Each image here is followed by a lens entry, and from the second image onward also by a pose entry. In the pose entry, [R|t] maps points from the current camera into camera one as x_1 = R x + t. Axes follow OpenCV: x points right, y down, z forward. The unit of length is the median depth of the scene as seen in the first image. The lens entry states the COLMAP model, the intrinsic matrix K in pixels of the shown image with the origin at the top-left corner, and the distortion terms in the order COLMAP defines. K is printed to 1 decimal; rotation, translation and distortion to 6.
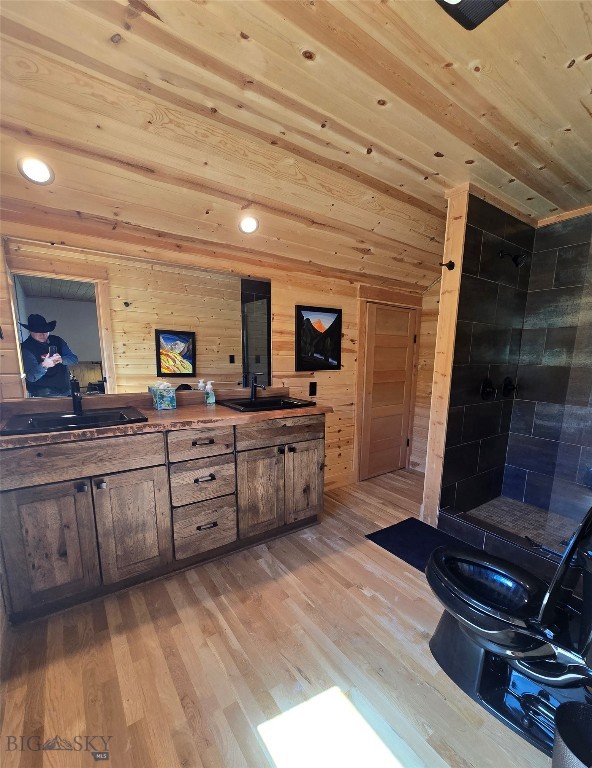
lens RADIAL K [[339.0, 0, 309.1], [0, 339.0, 417.3], [0, 0, 1]] dist [-0.003337, -0.000870]
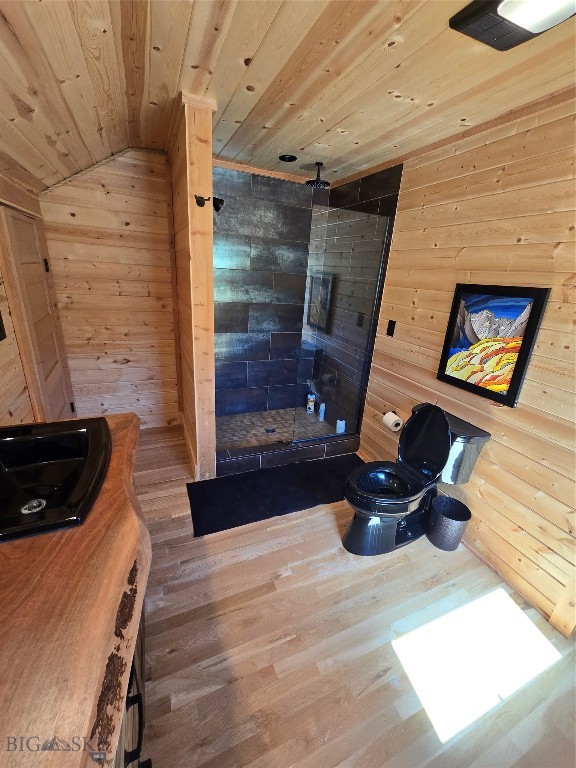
lens RADIAL K [[315.3, 0, 289.5], [0, 315.3, 382.8], [0, 0, 1]] dist [-0.003823, 0.001358]
pose [[0.212718, -0.332971, 0.918630, -0.430815], [0.120211, 0.941923, 0.313577, -0.258266], [-0.969691, 0.043726, 0.240391, 0.662745]]
